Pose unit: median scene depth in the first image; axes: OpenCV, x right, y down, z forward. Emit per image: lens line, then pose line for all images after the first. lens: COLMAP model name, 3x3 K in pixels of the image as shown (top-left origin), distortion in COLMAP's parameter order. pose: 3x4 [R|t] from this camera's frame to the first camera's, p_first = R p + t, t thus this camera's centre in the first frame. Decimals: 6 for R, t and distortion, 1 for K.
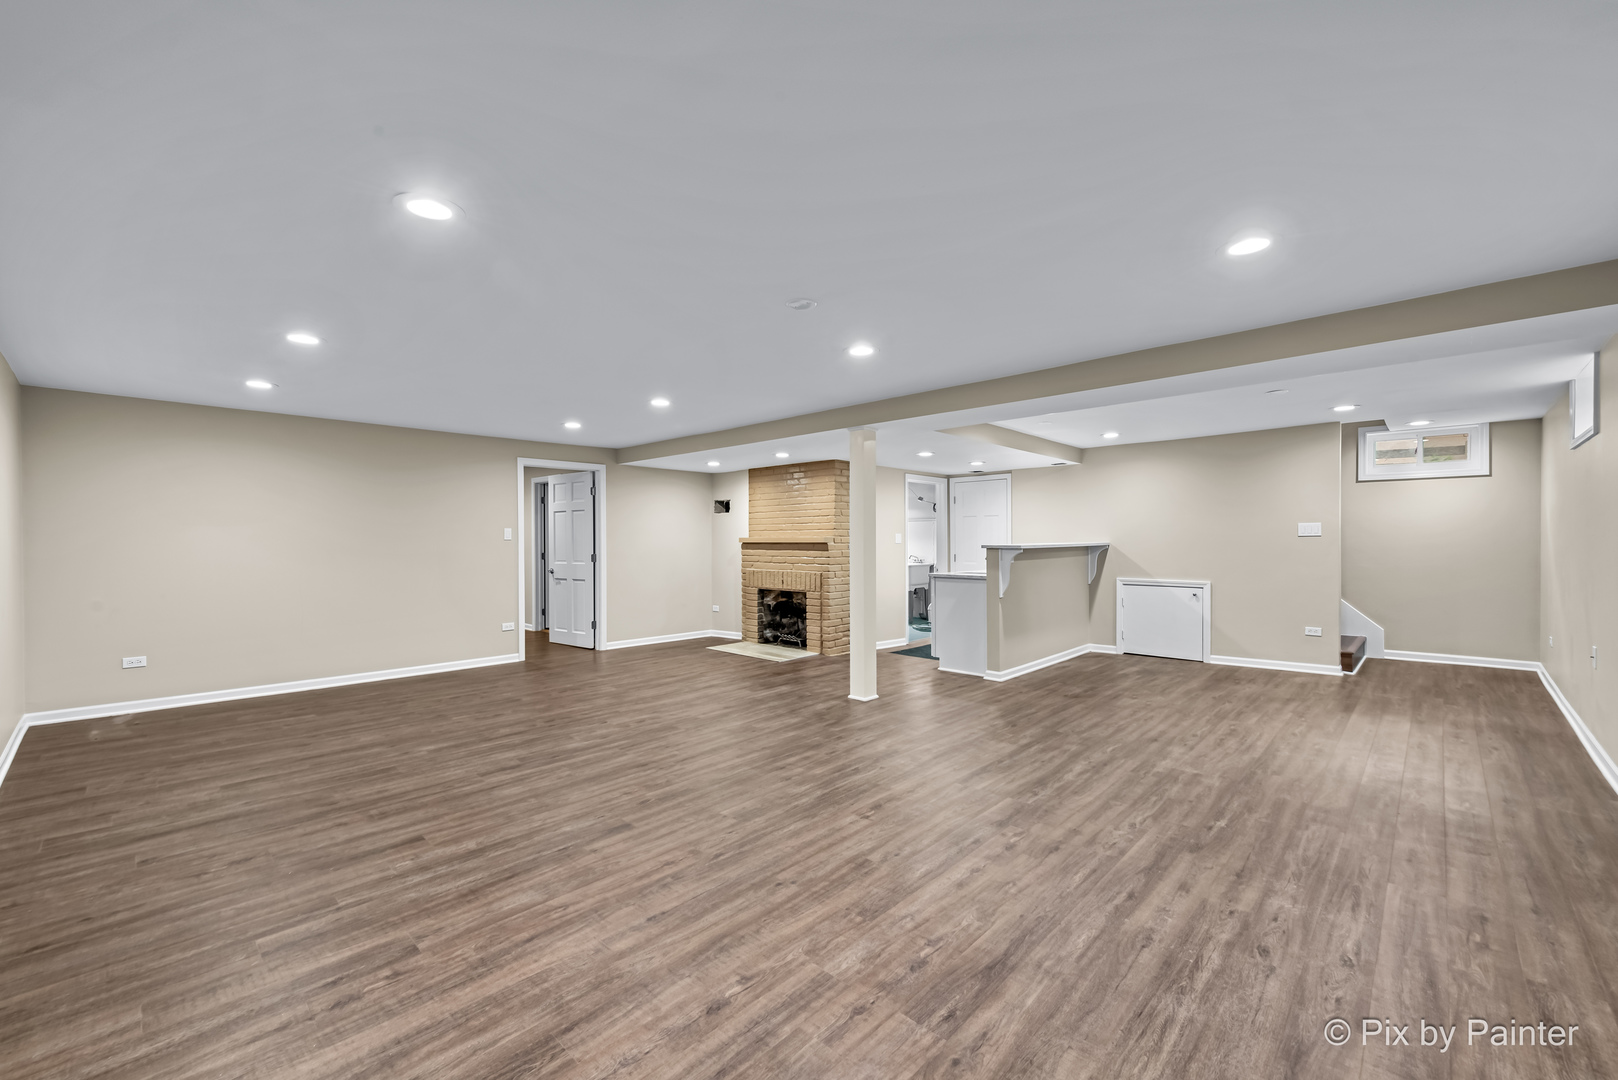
lens RADIAL K [[646.2, 0, 813.4], [0, 646.2, 541.4], [0, 0, 1]] dist [0.013821, -0.001675]
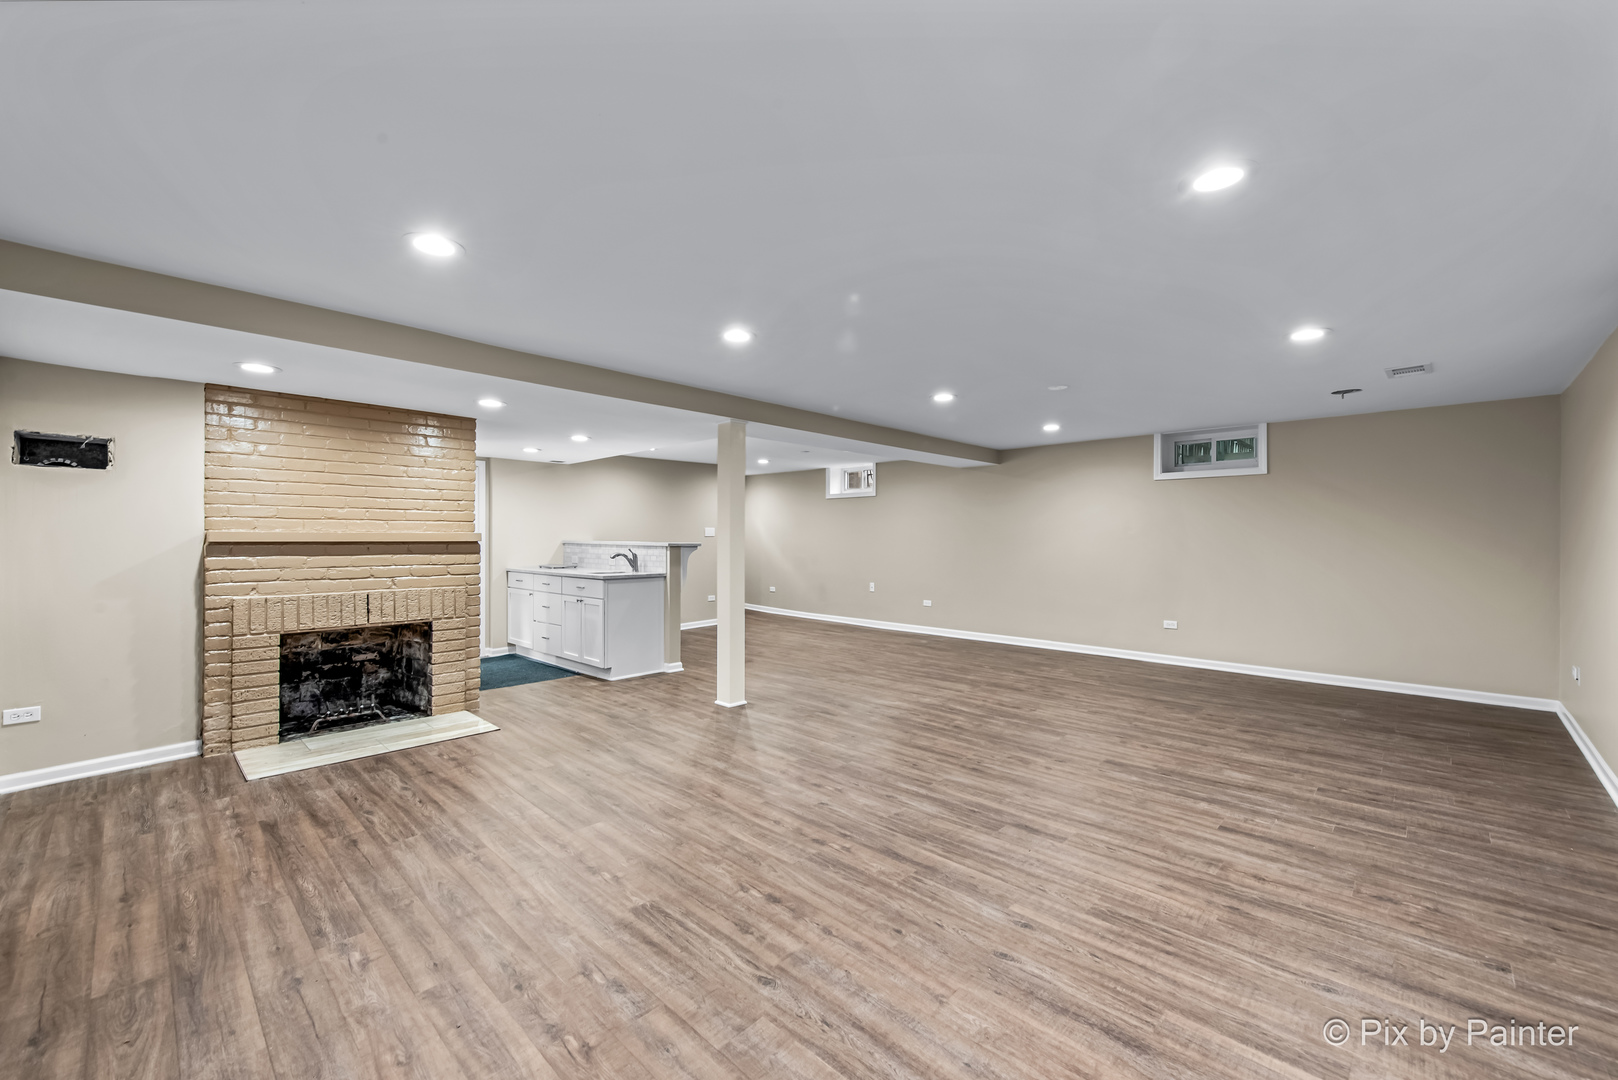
lens RADIAL K [[646.2, 0, 810.0], [0, 646.2, 540.4], [0, 0, 1]] dist [0.013821, -0.001675]
pose [[0.010232, 0.000084, 0.999948, -1.389719], [0.000450, 1.000000, -0.000088, 0.002075], [-0.999948, 0.000451, 0.010232, 1.391542]]
